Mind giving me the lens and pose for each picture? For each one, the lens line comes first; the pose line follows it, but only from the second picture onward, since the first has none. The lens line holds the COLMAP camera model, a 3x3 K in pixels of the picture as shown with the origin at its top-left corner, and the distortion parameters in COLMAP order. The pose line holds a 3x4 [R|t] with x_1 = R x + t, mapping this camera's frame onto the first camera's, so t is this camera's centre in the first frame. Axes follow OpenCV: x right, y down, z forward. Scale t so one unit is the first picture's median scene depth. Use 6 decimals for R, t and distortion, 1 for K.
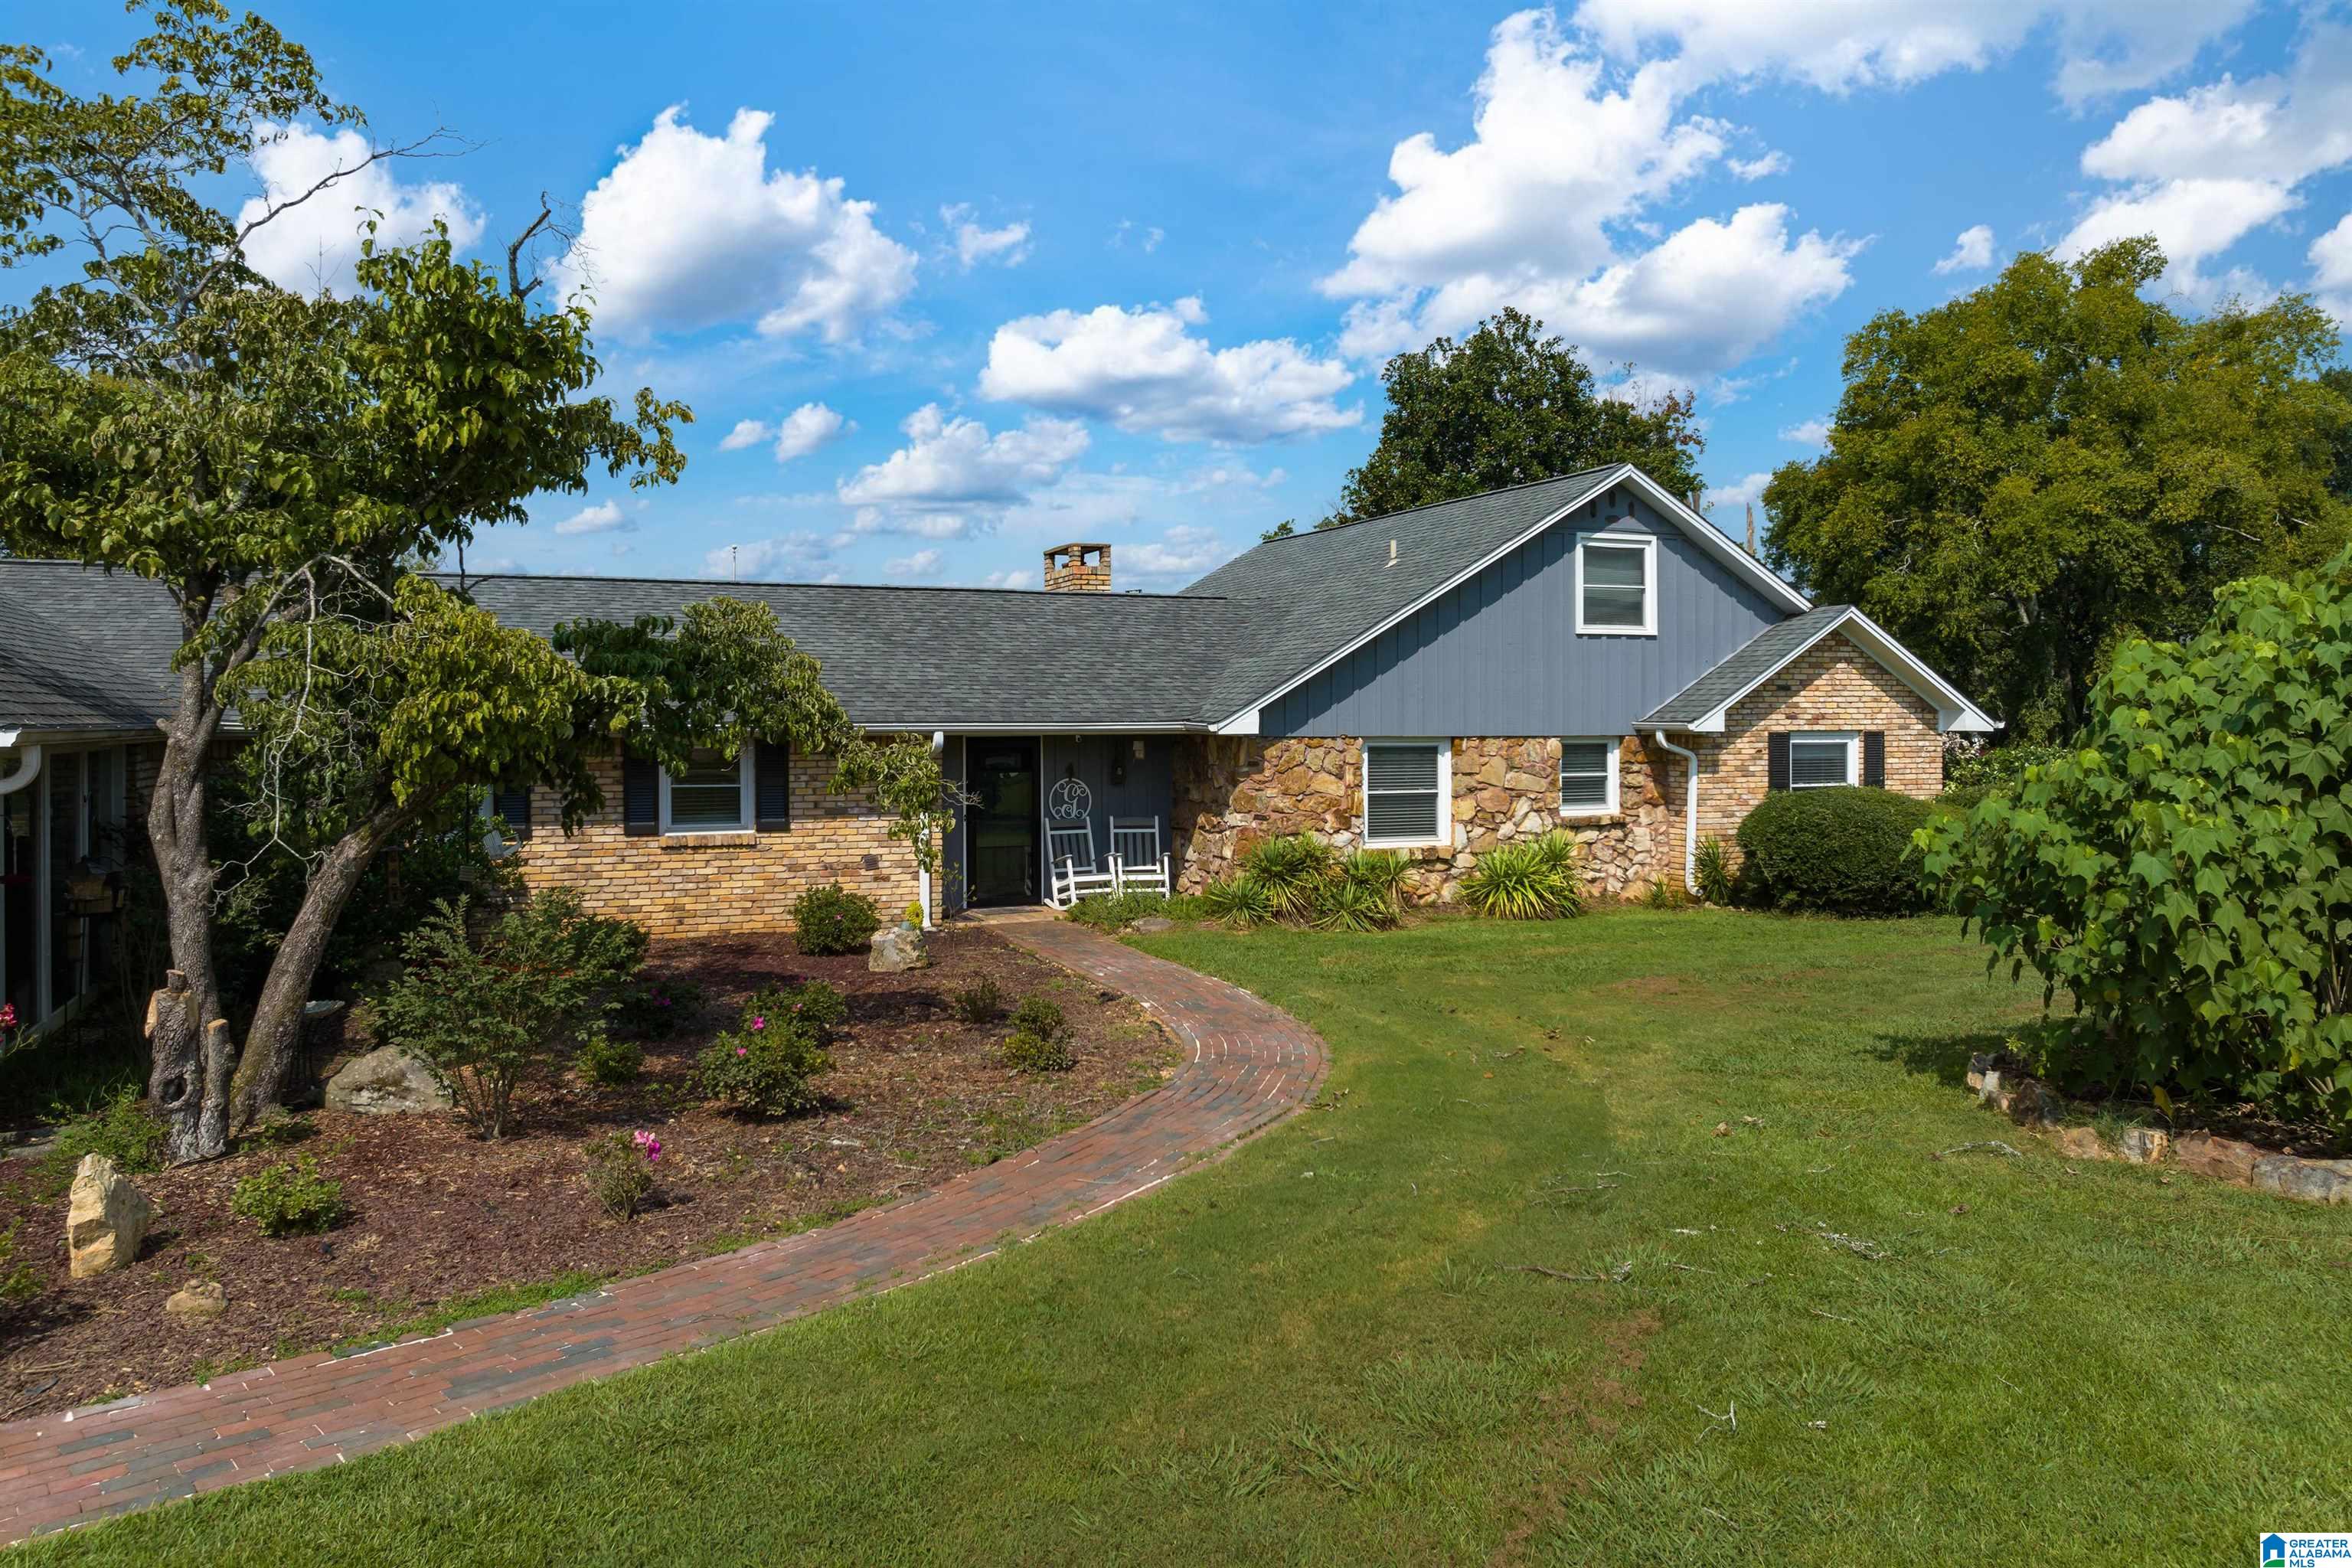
lens RADIAL K [[1648.6, 0, 1165.3], [0, 1648.6, 741.7], [0, 0, 1]] dist [-0.029635, -0.001975]
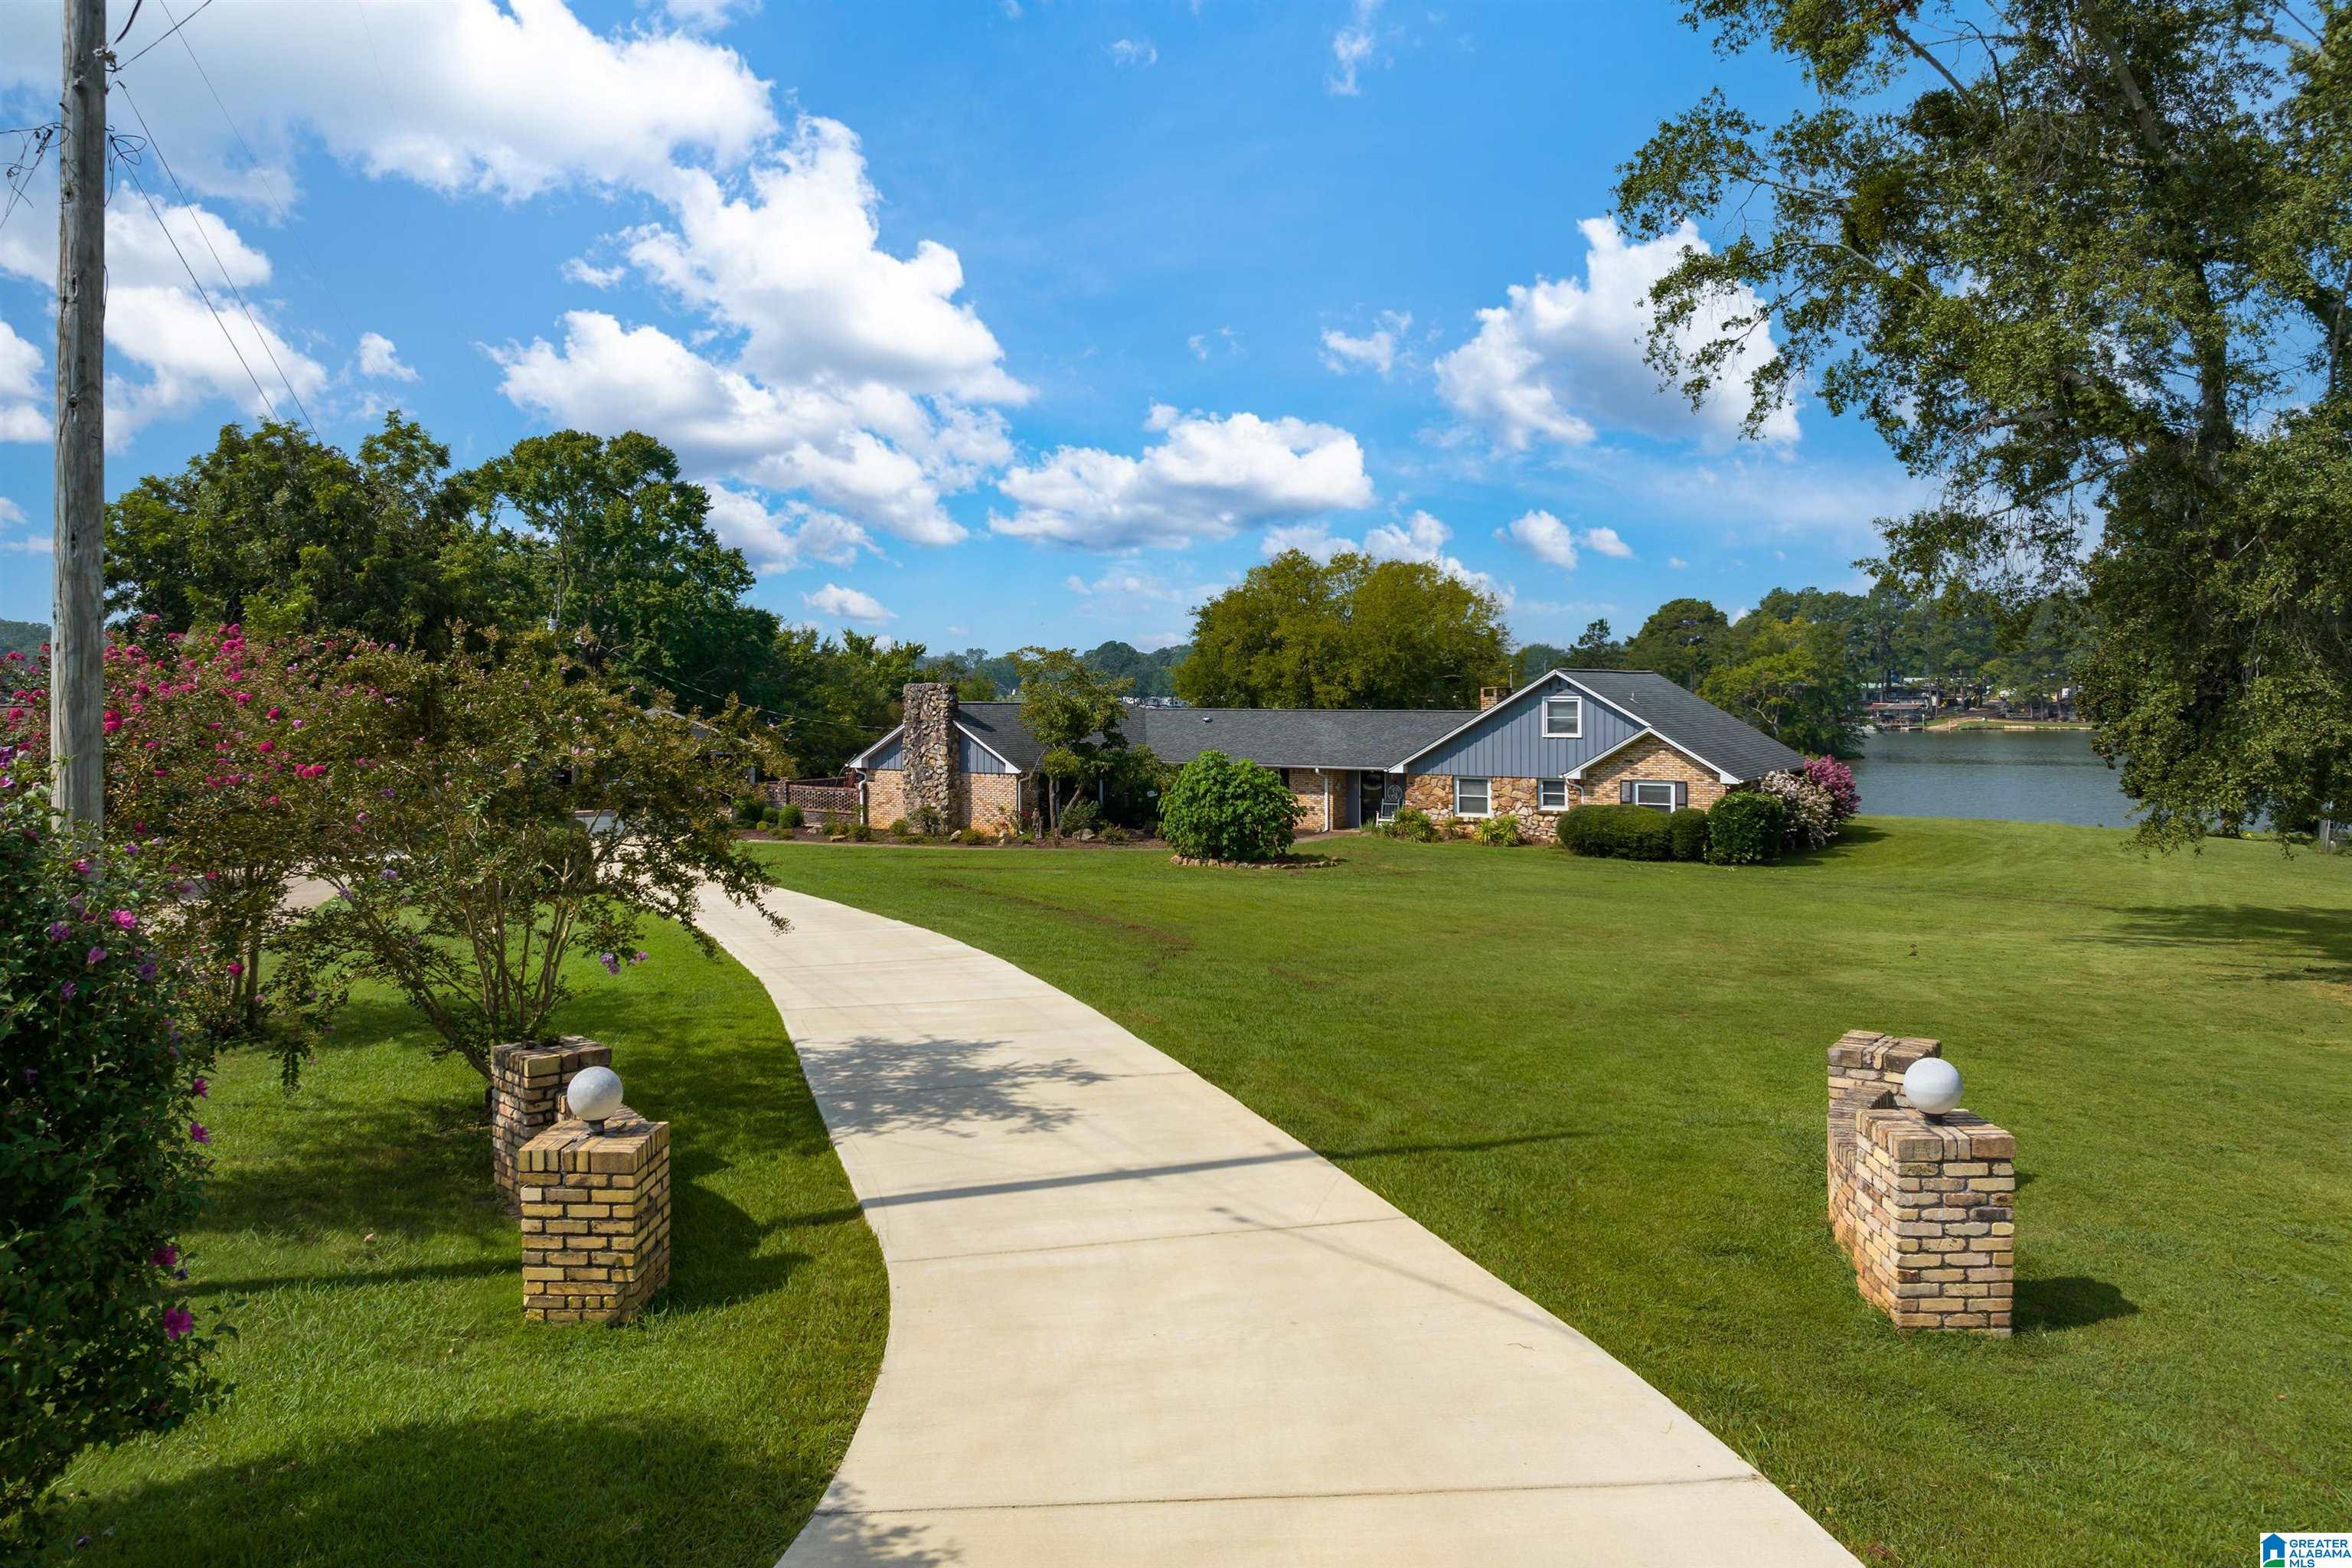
lens RADIAL K [[1642.0, 0, 1162.7], [0, 1642.0, 700.4], [0, 0, 1]] dist [-0.005985, -0.048341]
pose [[0.560741, 0.007068, -0.827961, 1.988280], [-0.010584, 0.999943, 0.001368, -0.118559], [0.827924, 0.007996, 0.560784, -0.876233]]
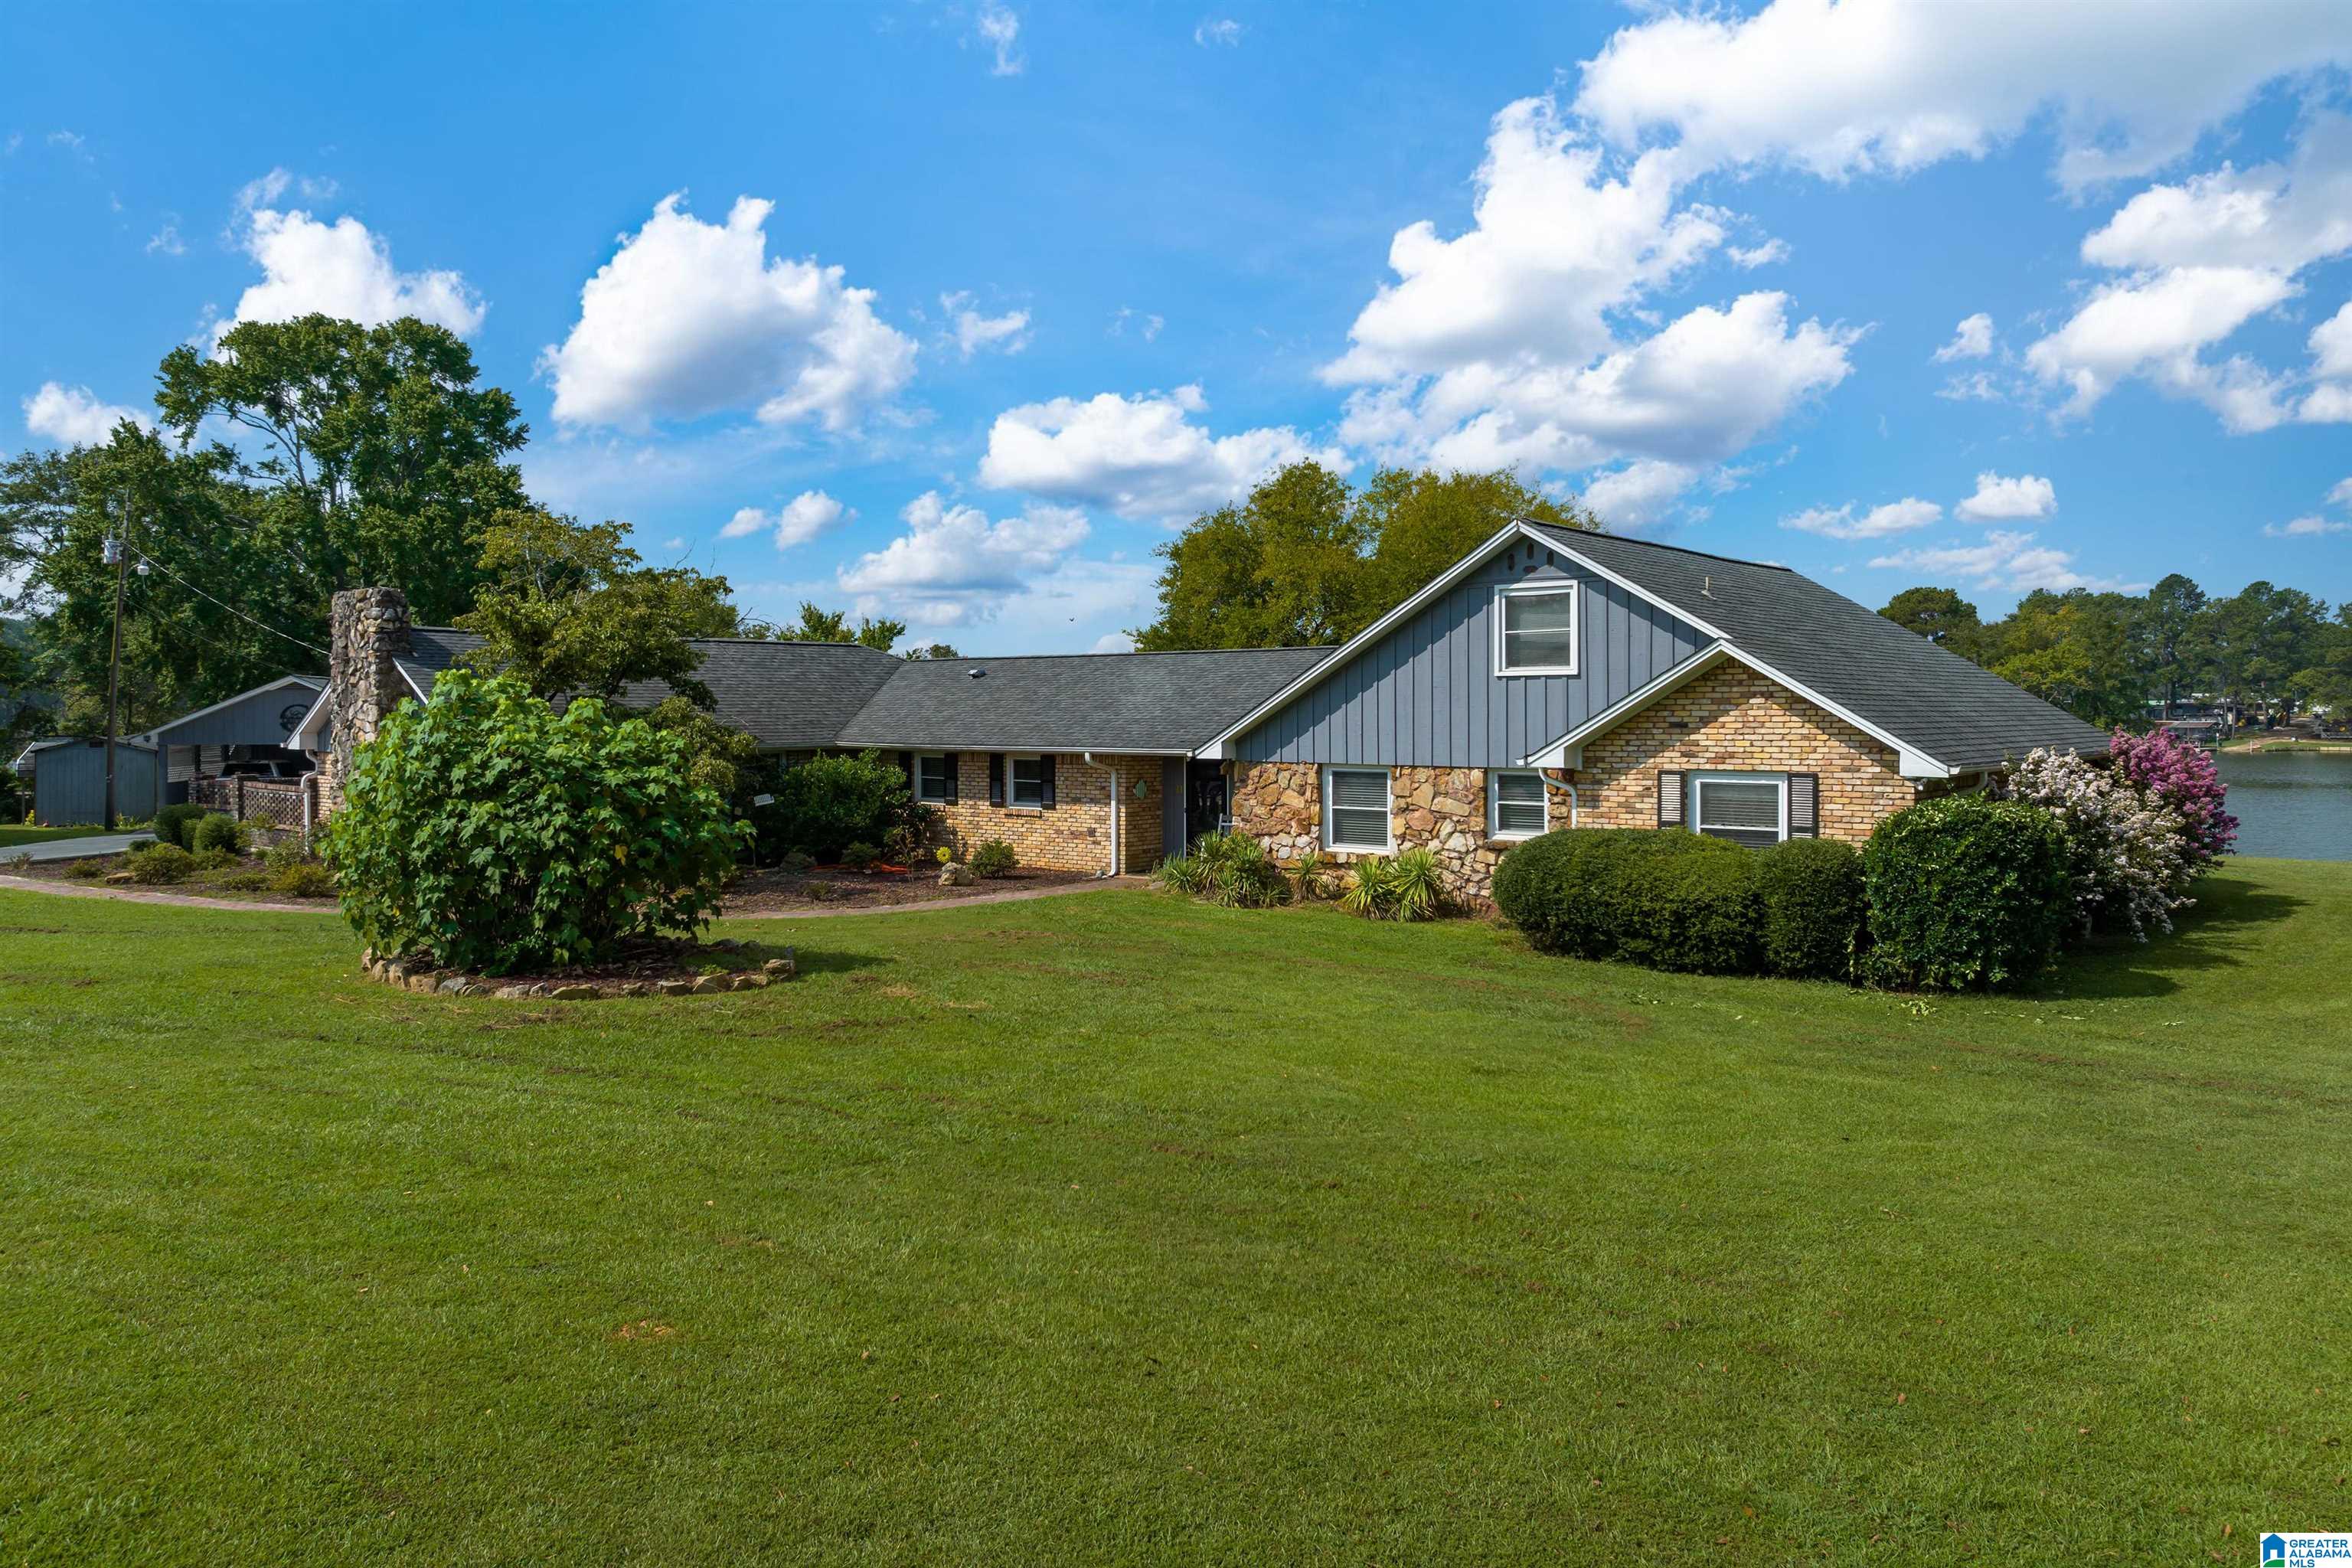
lens RADIAL K [[1648.6, 0, 1165.3], [0, 1648.6, 741.7], [0, 0, 1]] dist [-0.029635, -0.001975]
pose [[0.447479, 0.016627, -0.894140, 1.145483], [-0.012359, 0.999847, 0.012408, -0.032241], [0.894209, 0.005498, 0.447616, 0.301175]]
